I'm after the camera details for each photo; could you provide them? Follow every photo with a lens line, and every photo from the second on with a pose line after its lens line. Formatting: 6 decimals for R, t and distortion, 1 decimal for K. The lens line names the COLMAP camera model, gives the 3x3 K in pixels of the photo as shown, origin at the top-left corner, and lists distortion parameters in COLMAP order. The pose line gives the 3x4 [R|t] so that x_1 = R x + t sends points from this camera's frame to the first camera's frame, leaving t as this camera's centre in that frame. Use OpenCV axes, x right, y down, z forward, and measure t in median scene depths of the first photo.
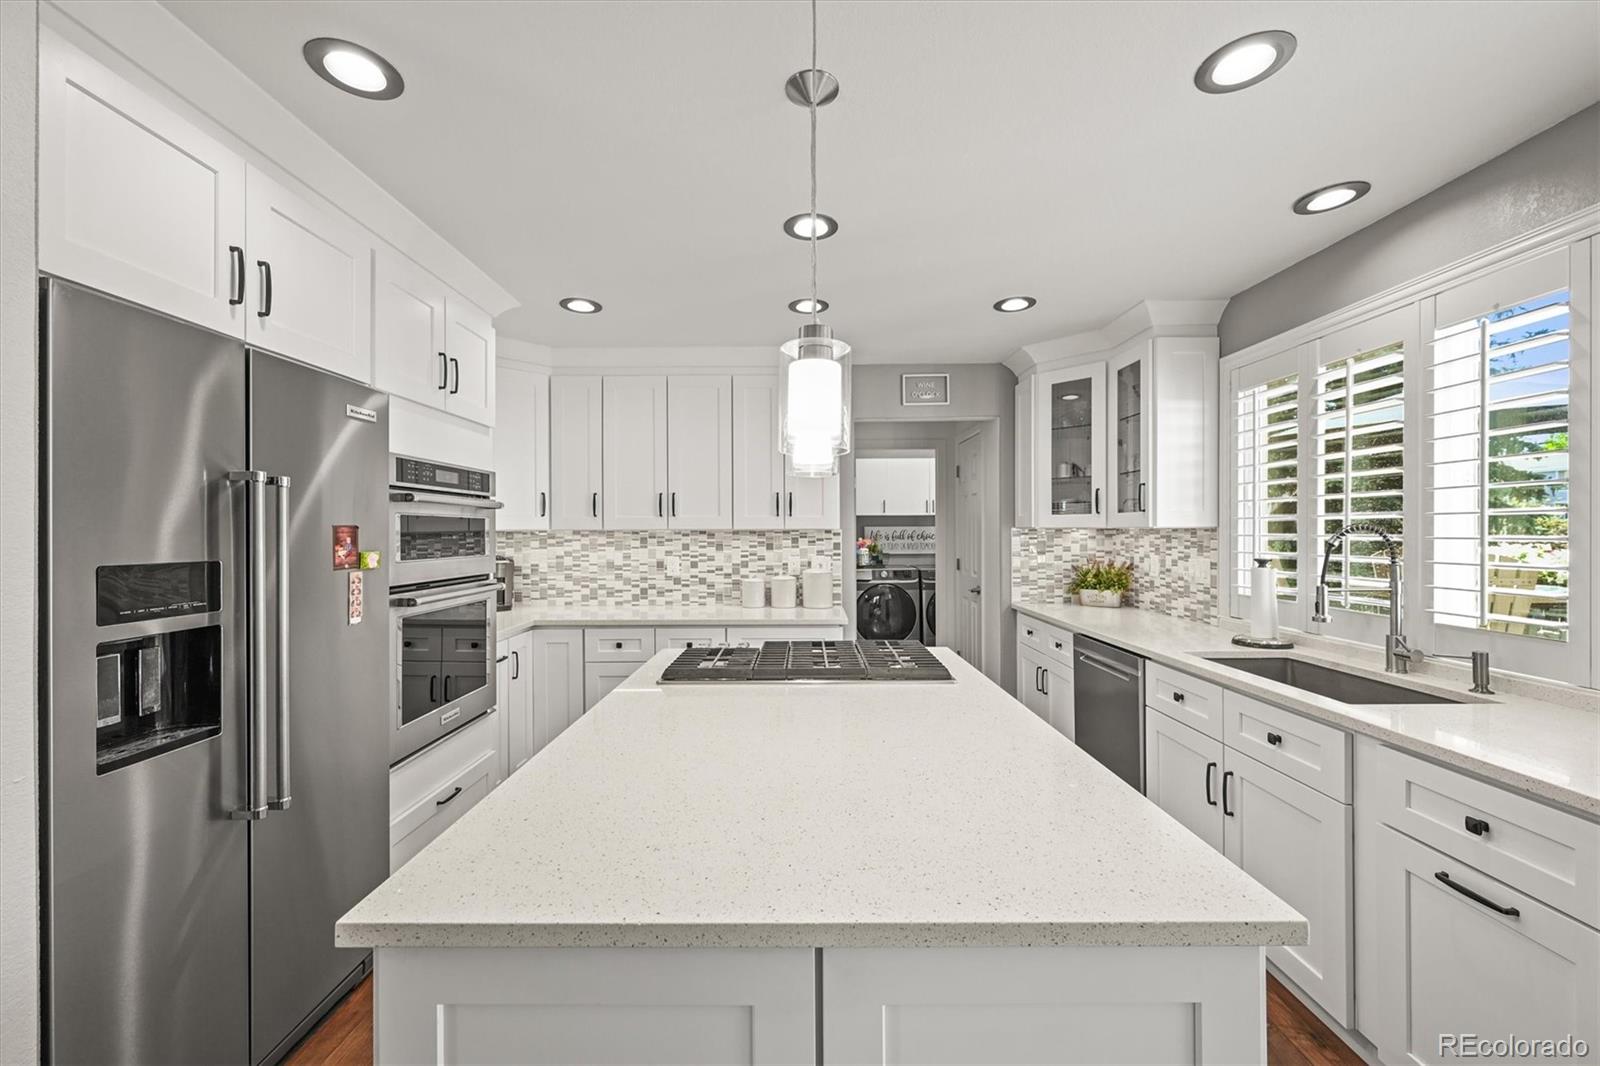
lens RADIAL K [[630.8, 0, 795.4], [0, 630.8, 533.0], [0, 0, 1]] dist [-0.004160, -0.000022]
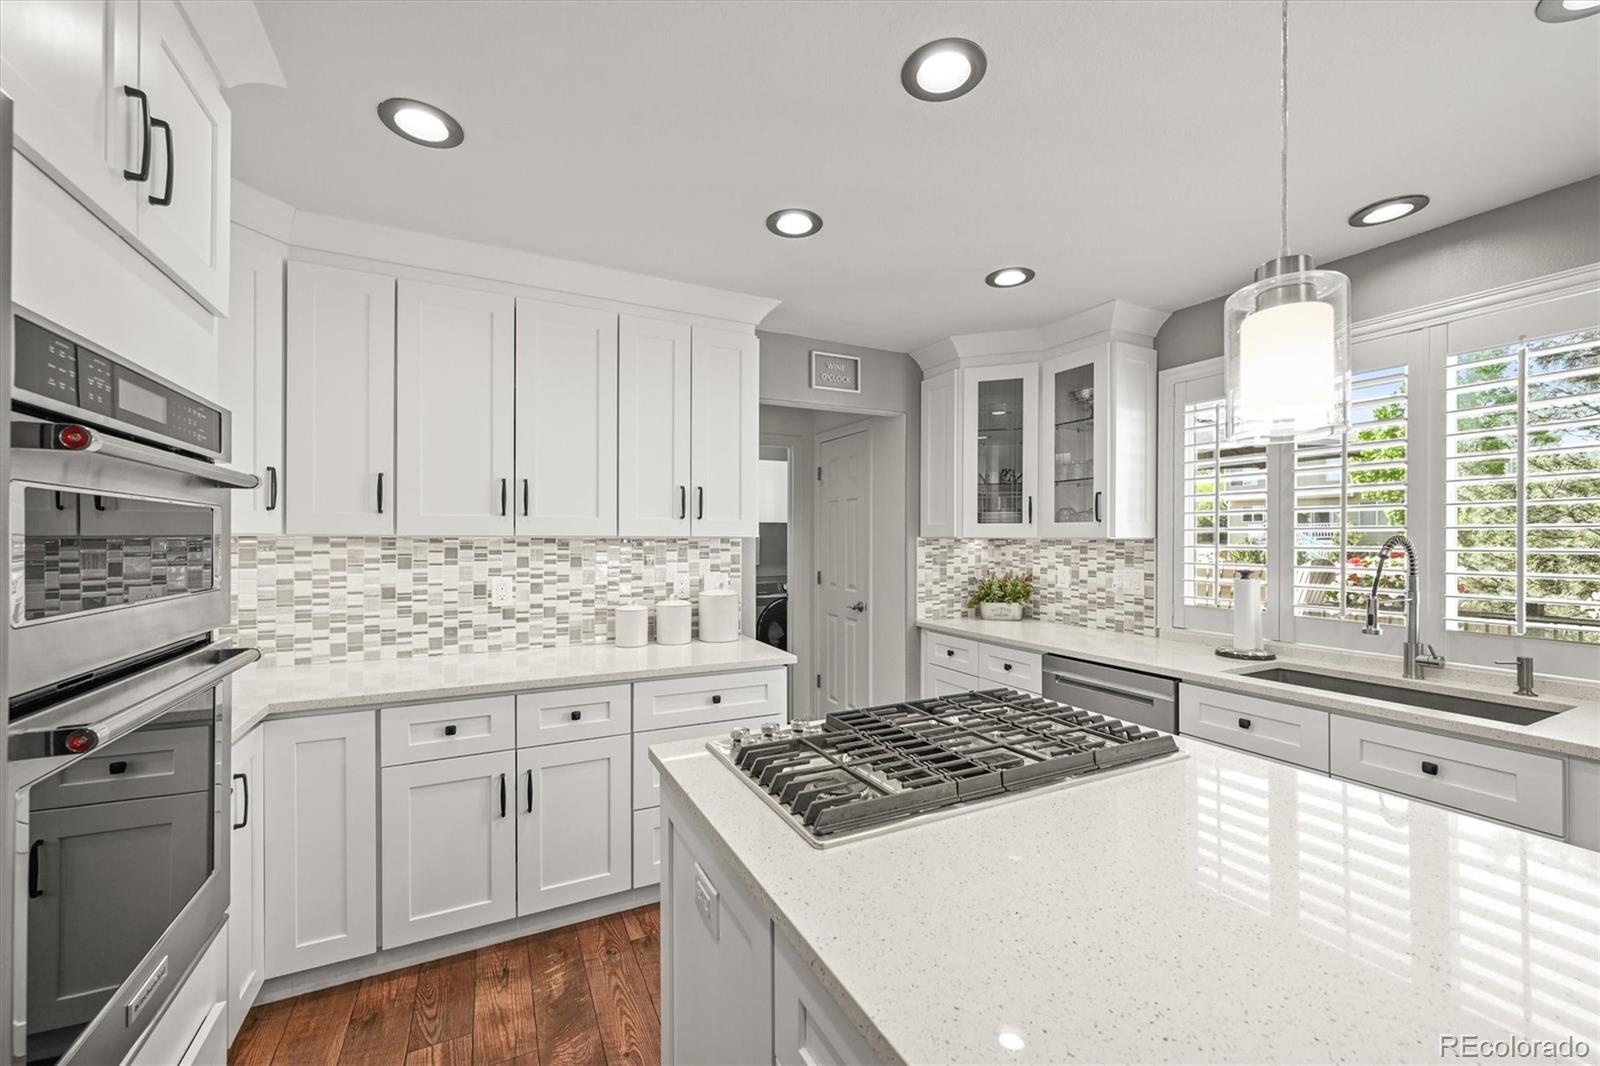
lens RADIAL K [[630.8, 0, 795.2], [0, 630.8, 541.9], [0, 0, 1]] dist [-0.004160, -0.000022]
pose [[0.886011, 0.004760, 0.463641, -0.236372], [-0.005236, 0.999986, -0.000261, -0.000617], [-0.463635, -0.002197, 0.886023, 0.286559]]
